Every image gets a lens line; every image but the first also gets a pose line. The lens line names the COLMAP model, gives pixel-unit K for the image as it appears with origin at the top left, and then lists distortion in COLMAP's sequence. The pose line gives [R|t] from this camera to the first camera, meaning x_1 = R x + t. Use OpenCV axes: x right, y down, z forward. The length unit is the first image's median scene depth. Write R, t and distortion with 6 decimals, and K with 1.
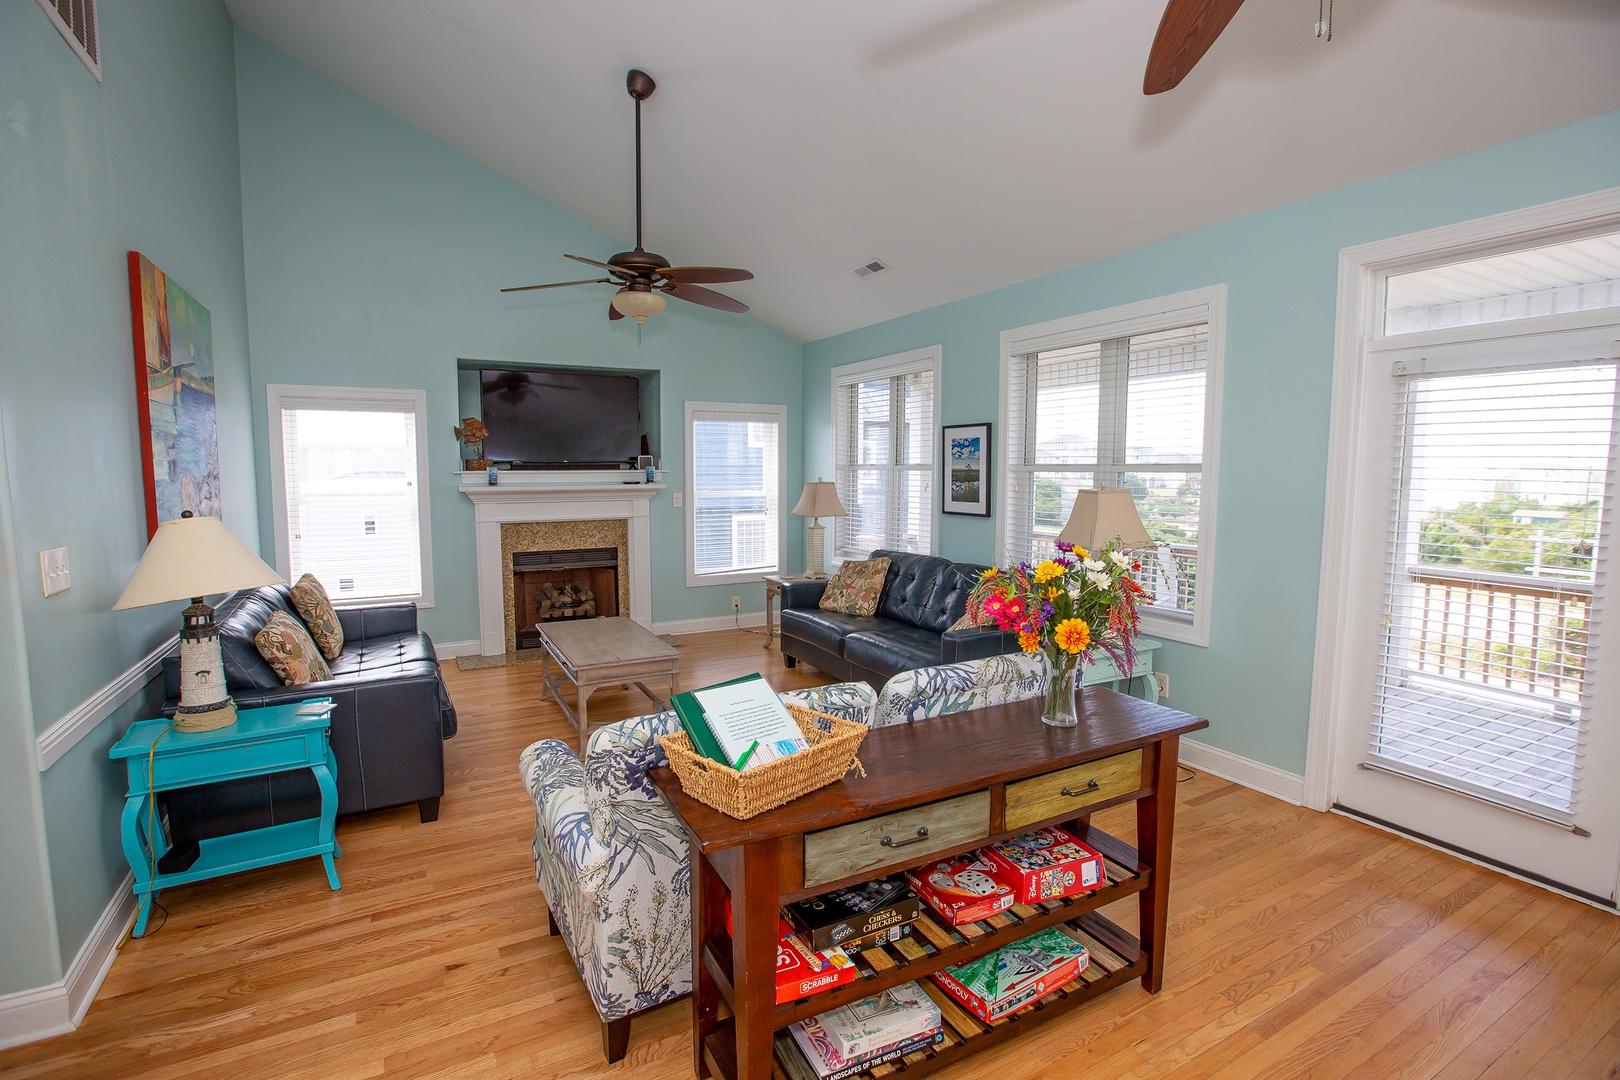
lens RADIAL K [[767.1, 0, 810.0], [0, 767.1, 540.0], [0, 0, 1]] dist [-0.036866, 0.000671]
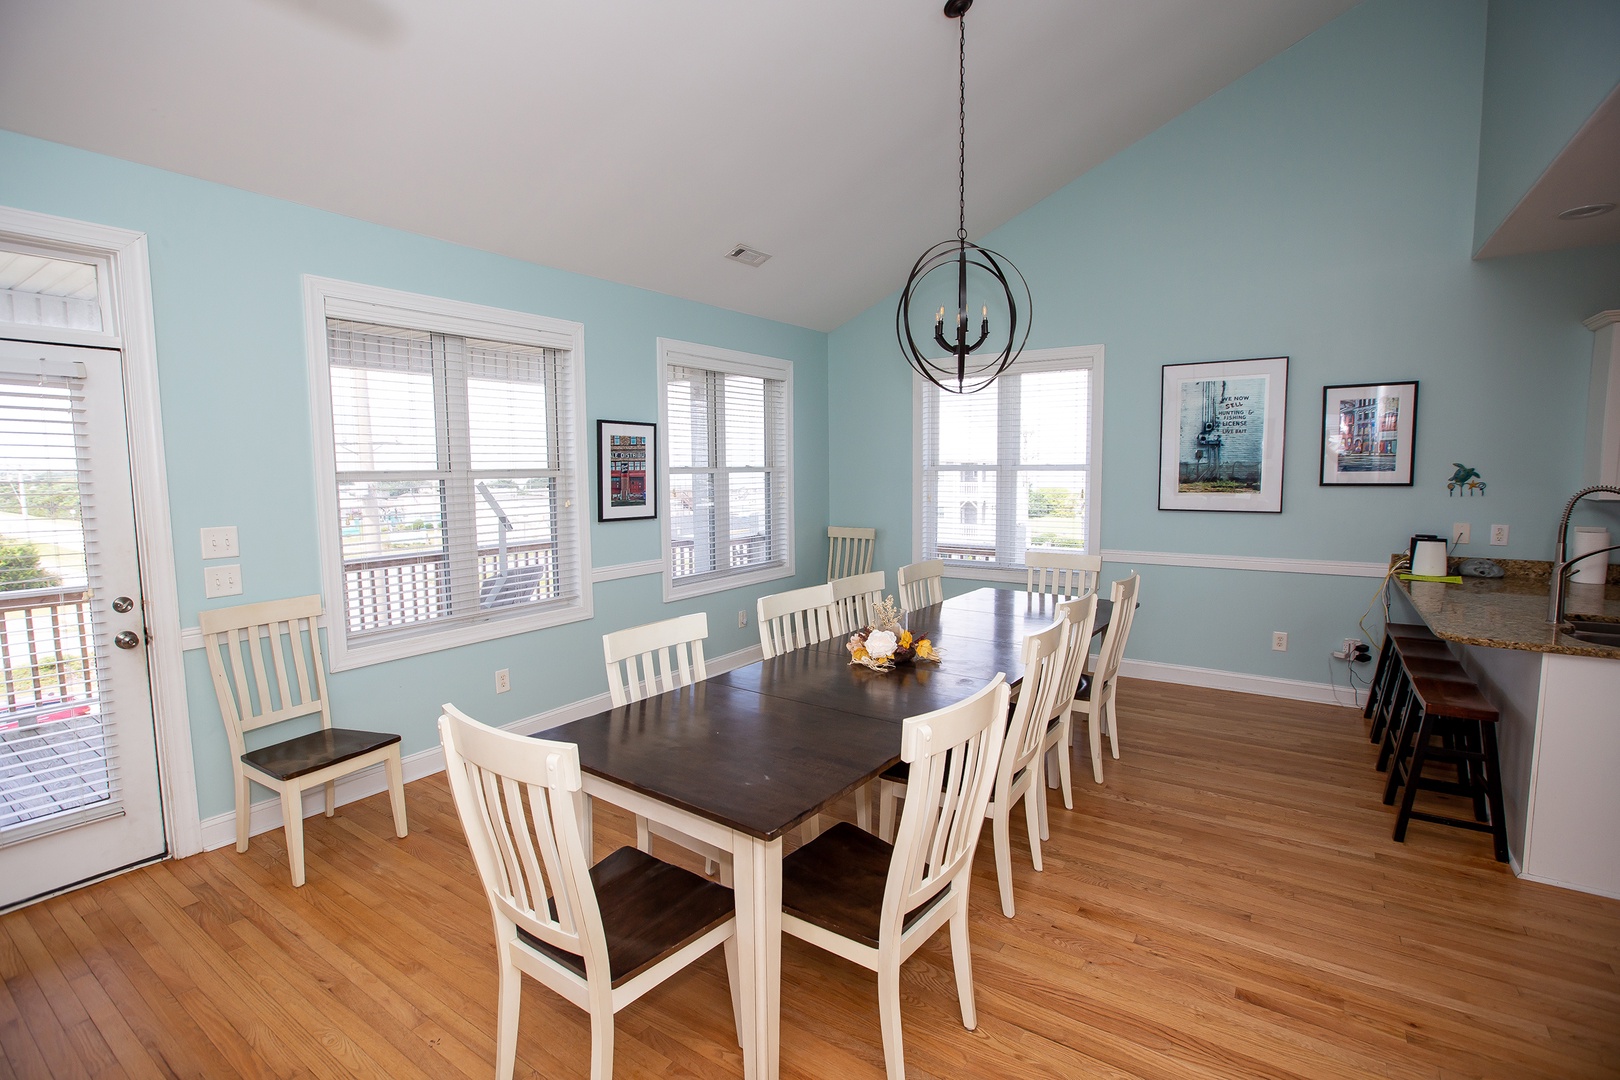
lens RADIAL K [[767.1, 0, 810.0], [0, 767.1, 540.0], [0, 0, 1]] dist [-0.036866, 0.000671]
pose [[-0.445139, -0.084618, 0.891455, -0.737251], [0.096477, 0.985198, 0.141691, -0.121422], [-0.890249, 0.149077, -0.430386, 1.237585]]
